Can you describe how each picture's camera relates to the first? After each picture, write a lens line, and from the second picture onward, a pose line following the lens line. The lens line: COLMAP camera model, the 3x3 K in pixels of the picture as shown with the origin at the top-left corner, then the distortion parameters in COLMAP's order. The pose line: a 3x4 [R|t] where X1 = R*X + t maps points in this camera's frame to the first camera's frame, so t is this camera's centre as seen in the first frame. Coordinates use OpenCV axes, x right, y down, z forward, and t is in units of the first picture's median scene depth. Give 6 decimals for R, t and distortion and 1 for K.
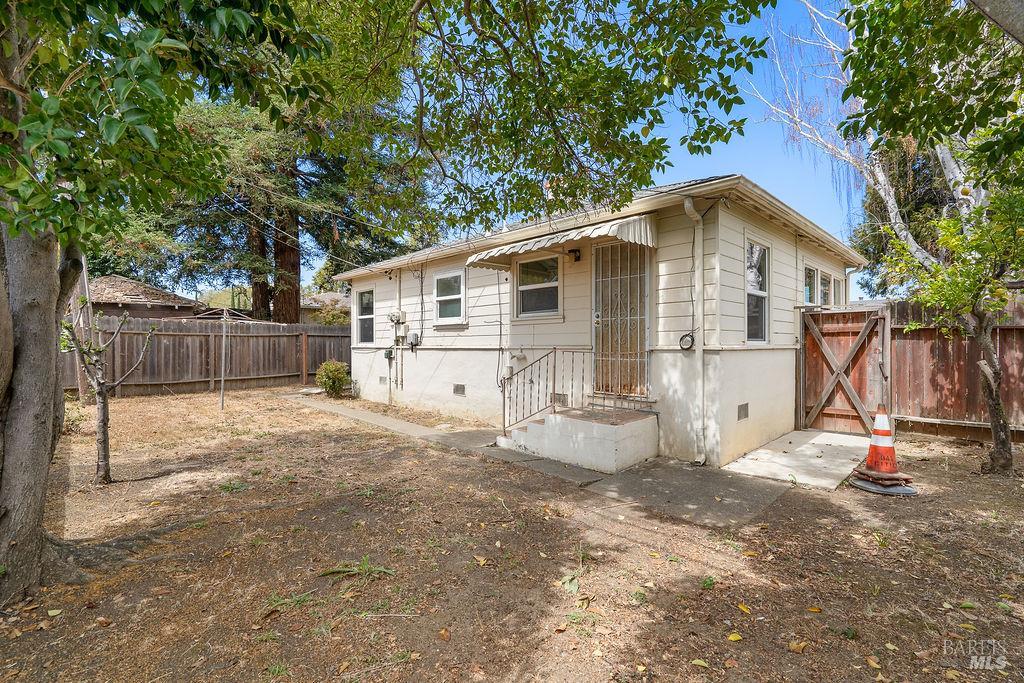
lens RADIAL K [[467.4, 0, 512.0], [0, 467.4, 341.5], [0, 0, 1]] dist [-0.004541, -0.000351]
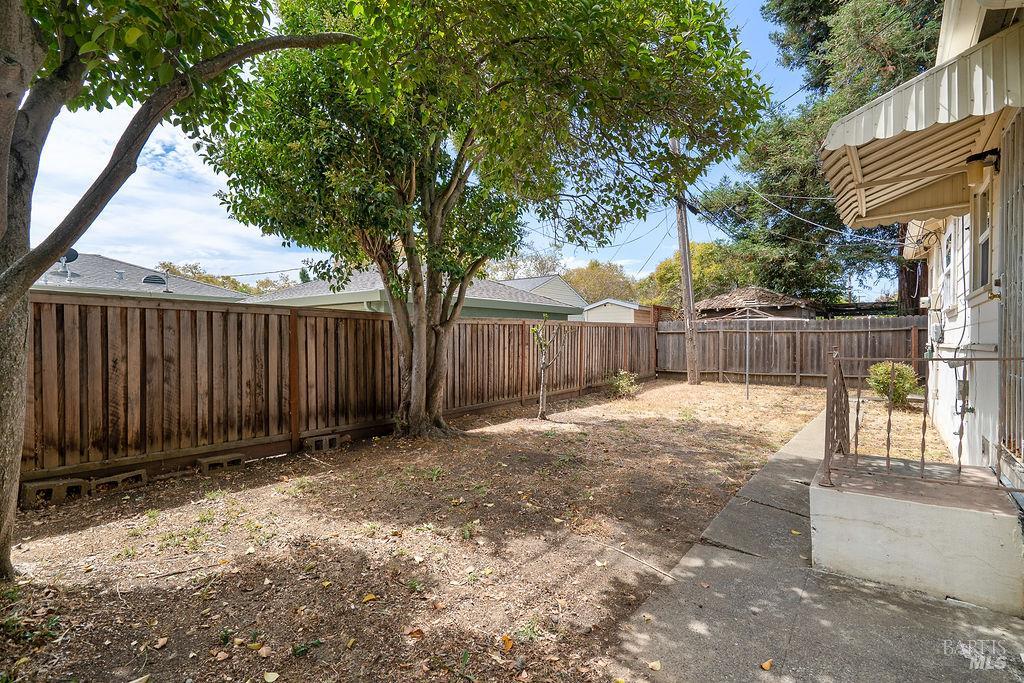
lens RADIAL K [[467.4, 0, 512.0], [0, 467.4, 341.5], [0, 0, 1]] dist [-0.004541, -0.000351]
pose [[0.111733, 0.002112, -0.993736, 0.520301], [0.005714, 0.999980, 0.002768, 0.001809], [0.993722, -0.005987, 0.111718, 0.403292]]
